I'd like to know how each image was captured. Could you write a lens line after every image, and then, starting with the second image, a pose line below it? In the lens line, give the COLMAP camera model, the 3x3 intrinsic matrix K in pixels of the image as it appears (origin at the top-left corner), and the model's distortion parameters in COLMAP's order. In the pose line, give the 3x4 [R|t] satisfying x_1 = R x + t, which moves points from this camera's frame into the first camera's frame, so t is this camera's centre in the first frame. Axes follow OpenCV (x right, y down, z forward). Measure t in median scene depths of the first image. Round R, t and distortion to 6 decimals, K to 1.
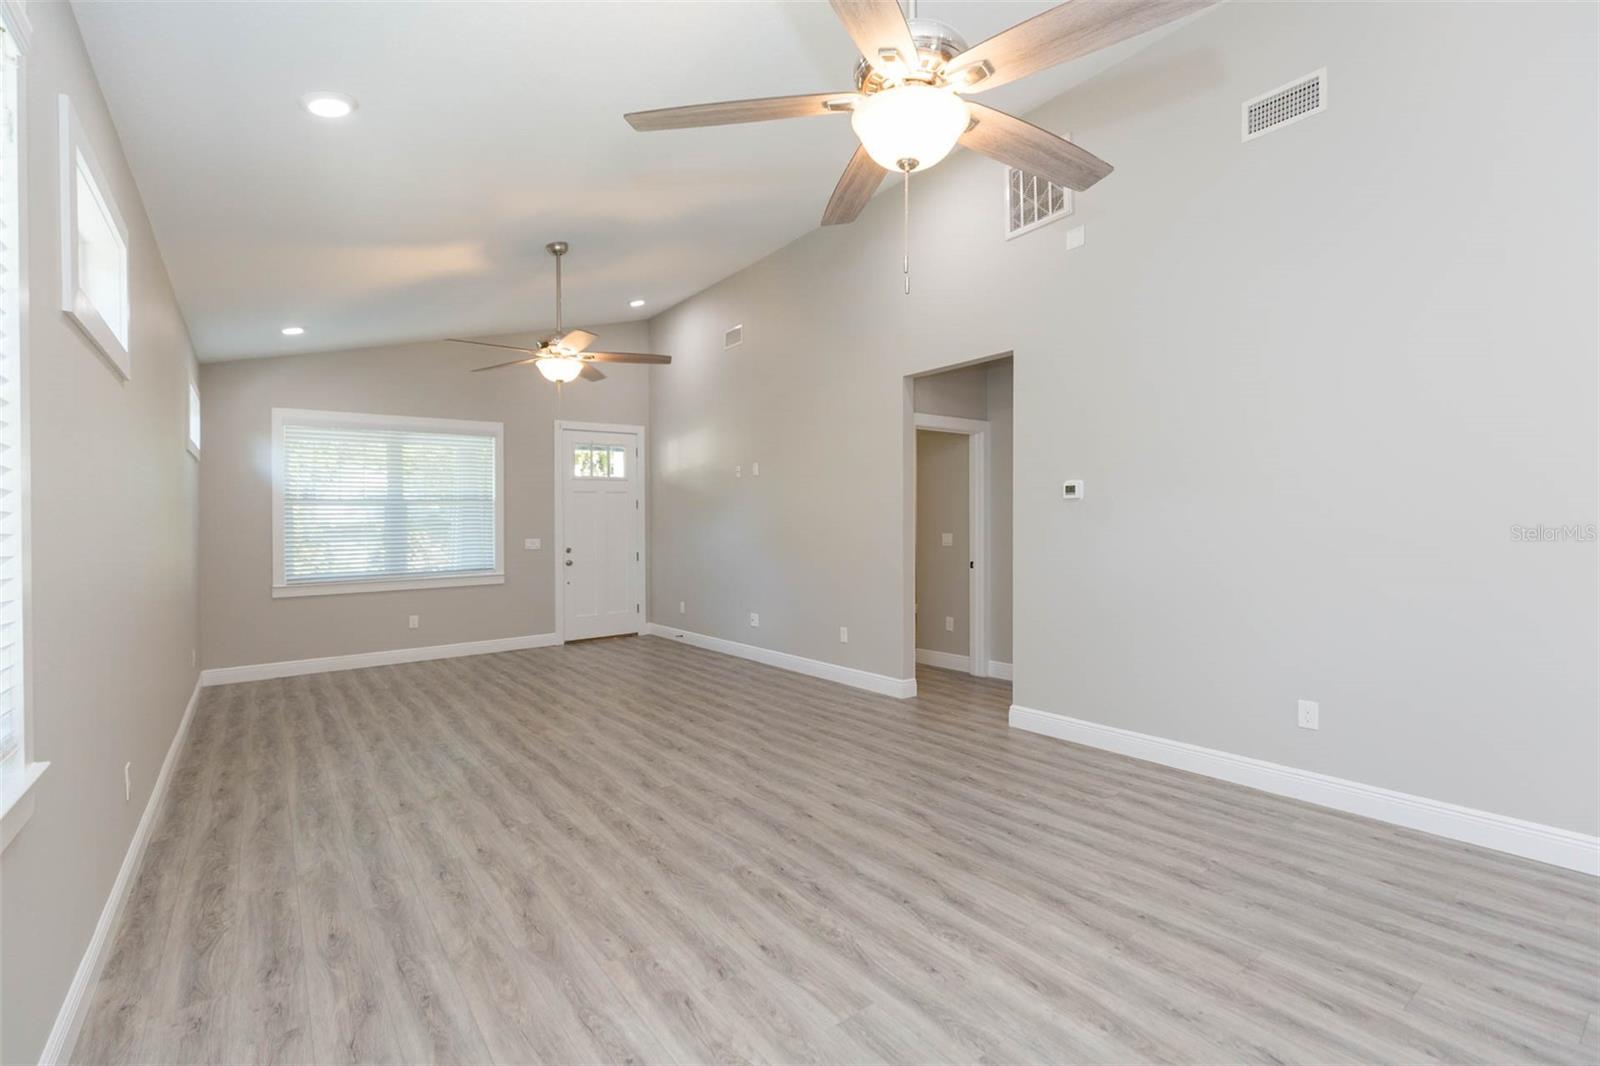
lens RADIAL K [[725.9, 0, 790.6], [0, 725.9, 528.1], [0, 0, 1]] dist [0.004698, -0.000166]
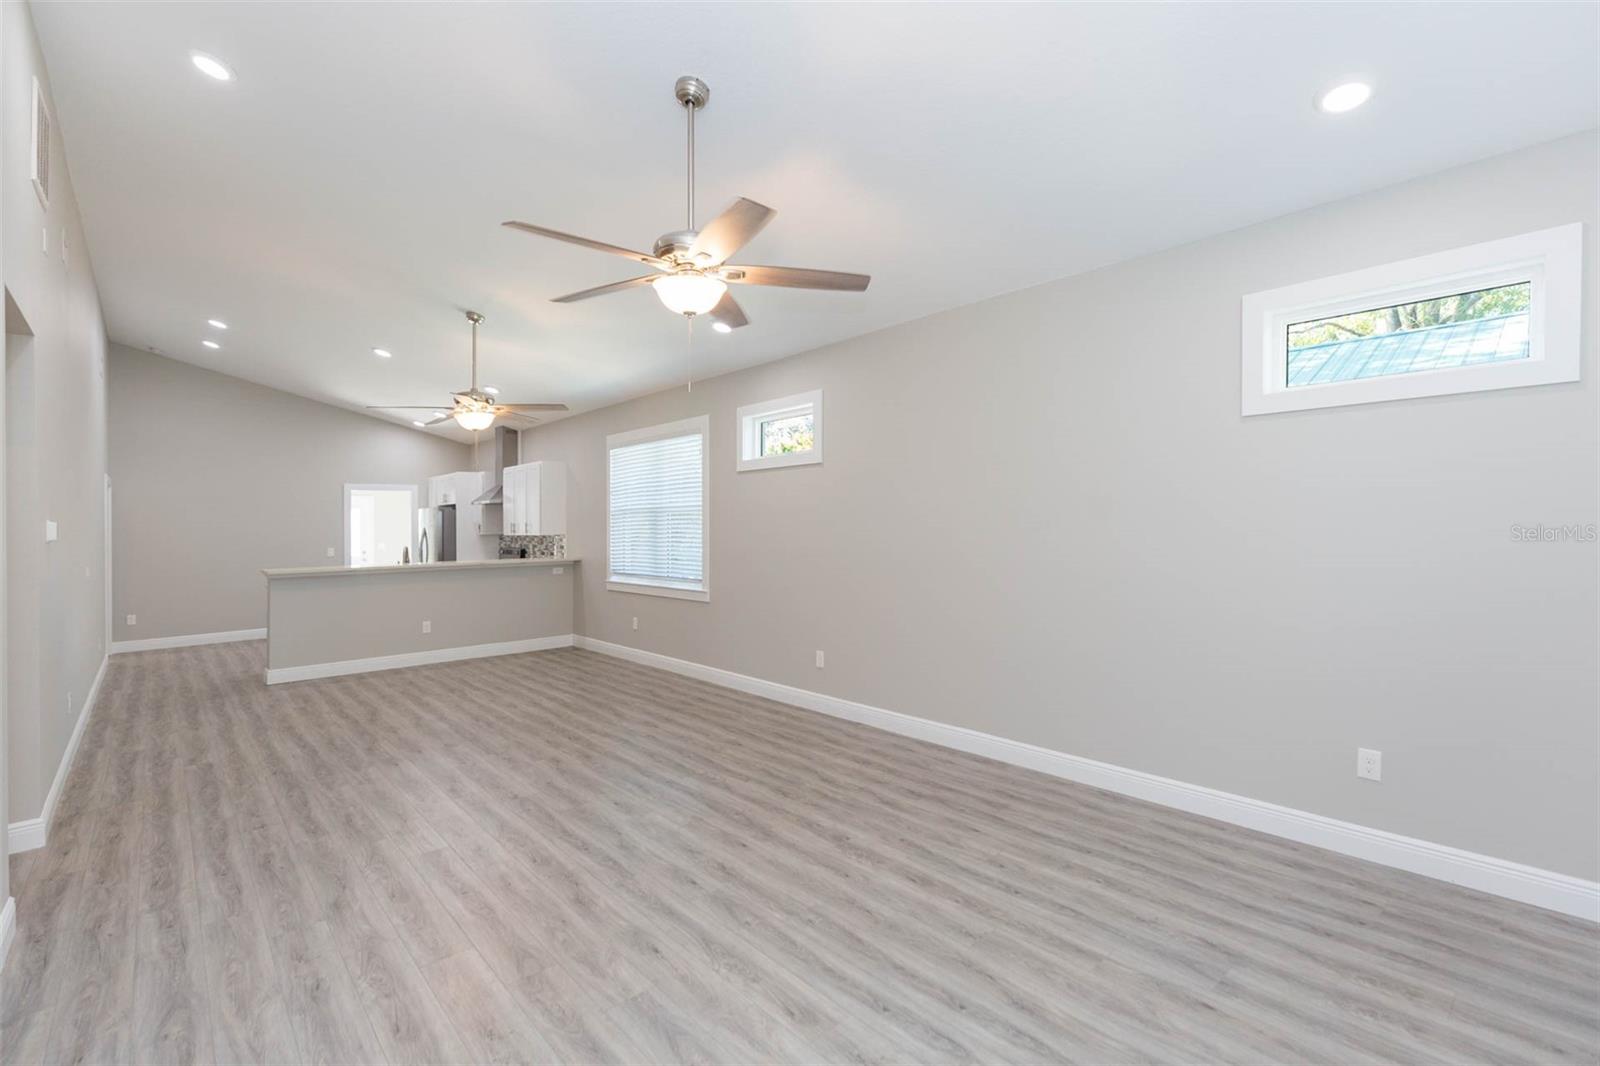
lens RADIAL K [[725.9, 0, 808.4], [0, 725.9, 521.4], [0, 0, 1]] dist [0.004698, -0.000166]
pose [[-0.993463, 0.038312, -0.107530, -0.380583], [0.037461, 0.999249, 0.009917, -0.036084], [0.107830, 0.005824, -0.994152, 1.703127]]
